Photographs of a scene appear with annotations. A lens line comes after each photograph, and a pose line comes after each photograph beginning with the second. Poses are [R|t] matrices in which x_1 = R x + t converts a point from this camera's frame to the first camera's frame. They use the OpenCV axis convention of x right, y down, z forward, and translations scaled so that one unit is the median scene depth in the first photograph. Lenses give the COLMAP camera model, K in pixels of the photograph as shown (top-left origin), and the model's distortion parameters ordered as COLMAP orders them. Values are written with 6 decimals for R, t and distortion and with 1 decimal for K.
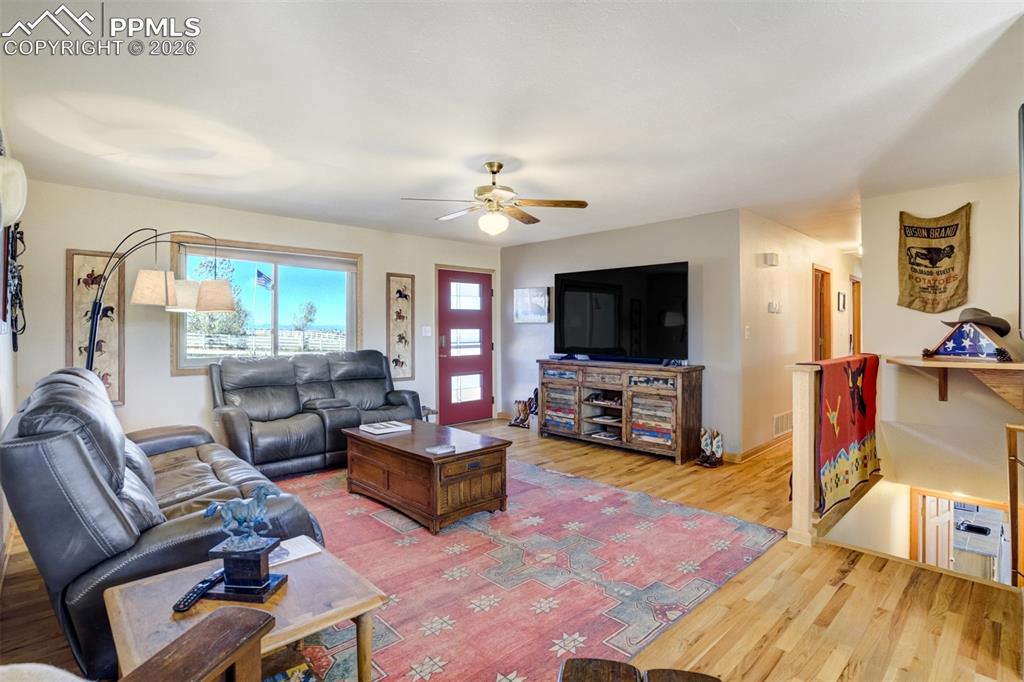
lens RADIAL K [[525.6, 0, 514.3], [0, 525.6, 336.6], [0, 0, 1]] dist [0.000049, -0.000005]
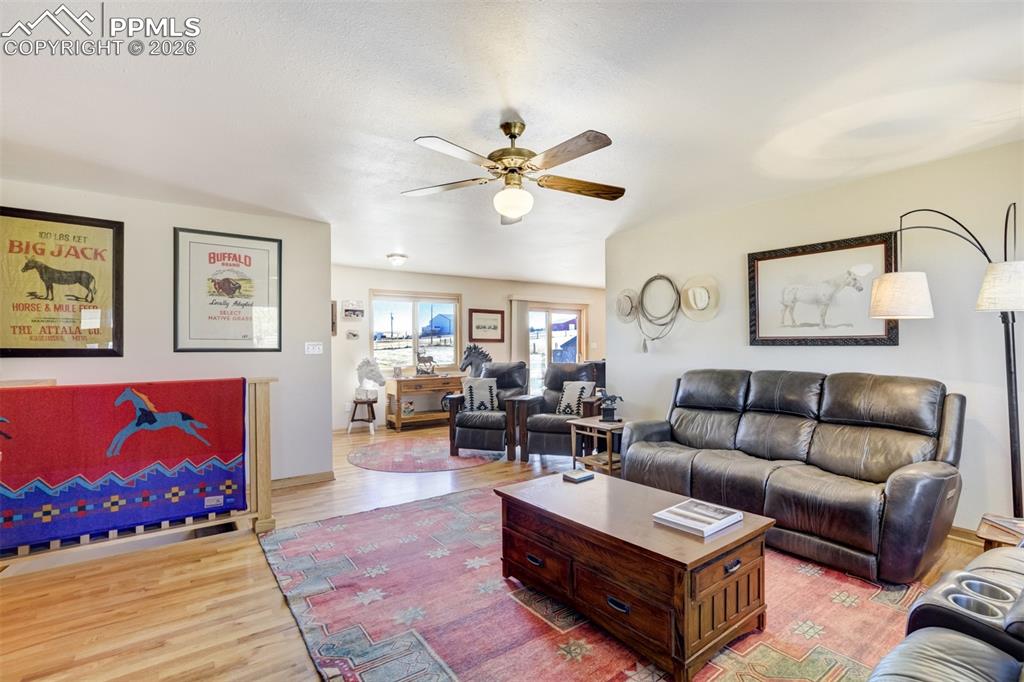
lens RADIAL K [[468.7, 0, 511.6], [0, 468.7, 340.9], [0, 0, 1]] dist [-0.003200, 0.000714]
pose [[-0.990246, 0.009490, 0.139007, -0.133627], [0.009826, 0.999950, 0.001734, -0.023305], [-0.138983, 0.003083, -0.990290, 1.753812]]
